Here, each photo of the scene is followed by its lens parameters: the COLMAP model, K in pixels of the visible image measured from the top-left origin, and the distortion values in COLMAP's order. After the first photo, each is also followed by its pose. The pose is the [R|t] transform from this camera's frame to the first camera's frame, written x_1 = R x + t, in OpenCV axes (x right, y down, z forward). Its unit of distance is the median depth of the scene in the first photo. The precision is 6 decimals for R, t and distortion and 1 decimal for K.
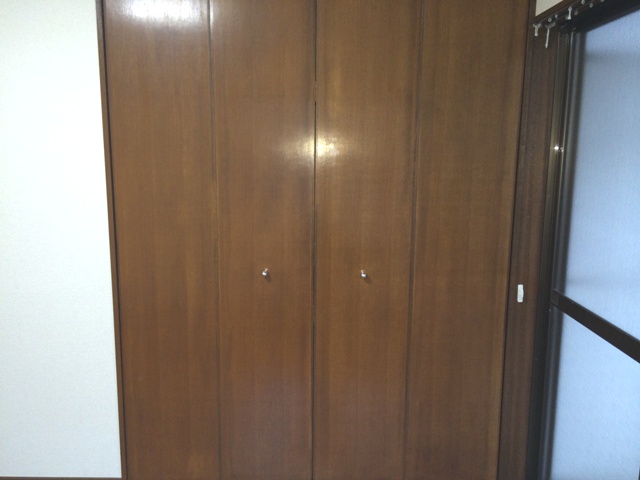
lens RADIAL K [[547.9, 0, 321.6], [0, 547.9, 238.1], [0, 0, 1]] dist [0.085446, -0.134248]
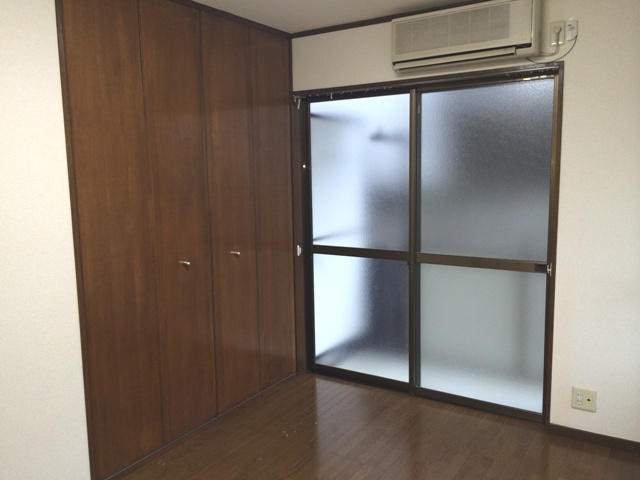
lens RADIAL K [[547.9, 0, 321.6], [0, 547.9, 238.1], [0, 0, 1]] dist [0.085446, -0.134248]
pose [[0.998527, -0.029805, 0.045345, 0.136556], [0.031109, 0.999114, -0.028343, 0.042604], [-0.044460, 0.029712, 0.998569, -0.263124]]
